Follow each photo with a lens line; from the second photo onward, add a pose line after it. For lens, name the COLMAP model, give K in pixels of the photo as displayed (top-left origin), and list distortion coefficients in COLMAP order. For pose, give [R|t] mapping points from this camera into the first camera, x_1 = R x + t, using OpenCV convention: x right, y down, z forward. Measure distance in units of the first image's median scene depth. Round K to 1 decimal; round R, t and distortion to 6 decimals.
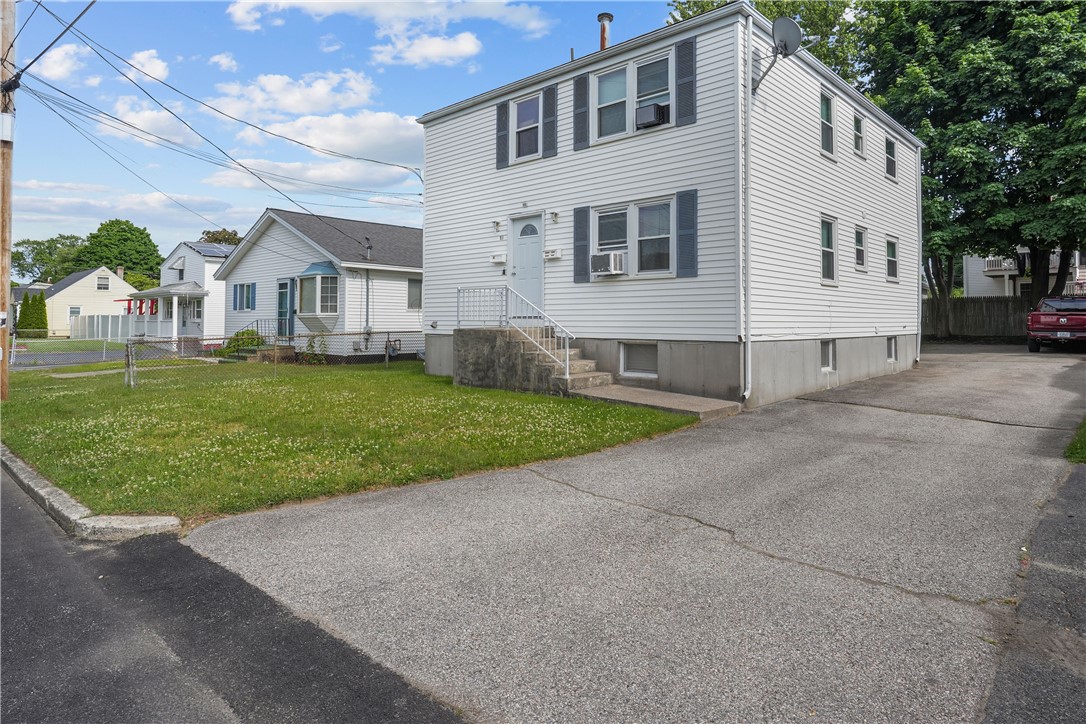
lens RADIAL K [[634.9, 0, 552.3], [0, 634.9, 310.2], [0, 0, 1]] dist [-0.005104, -0.000160]
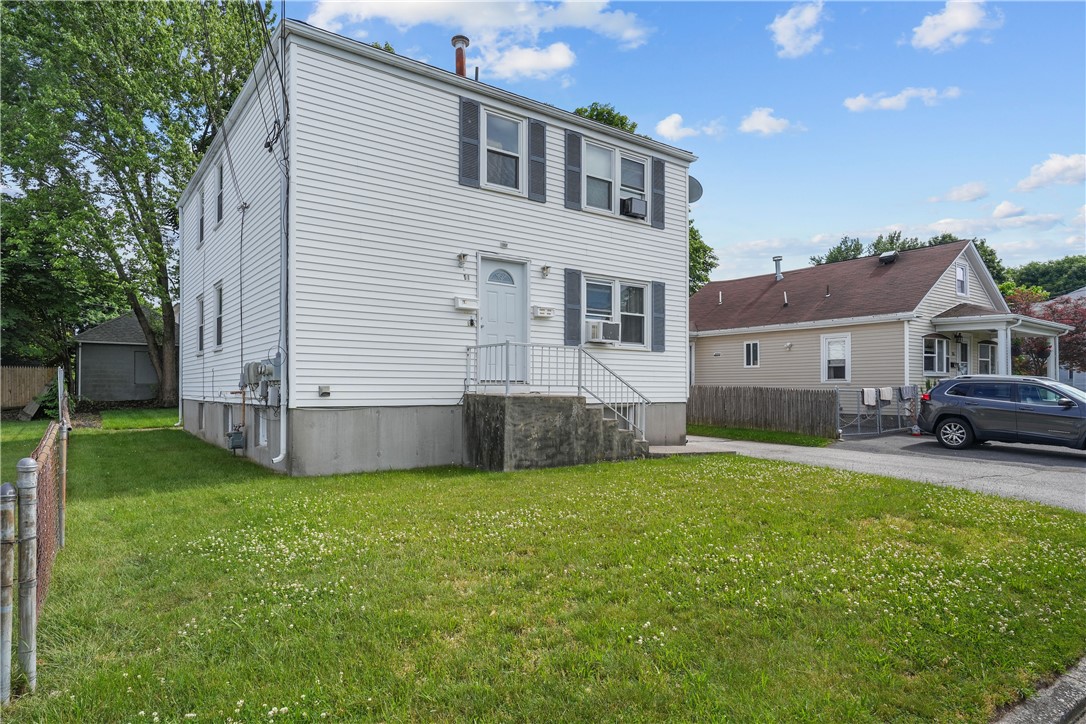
lens RADIAL K [[648.5, 0, 554.9], [0, 648.5, 389.0], [0, 0, 1]] dist [0.002034, 0.000015]
pose [[0.175506, -0.001409, 0.984477, -0.936118], [-0.021255, 0.999760, 0.005220, 0.016300], [-0.984249, -0.021841, 0.175434, 0.849552]]
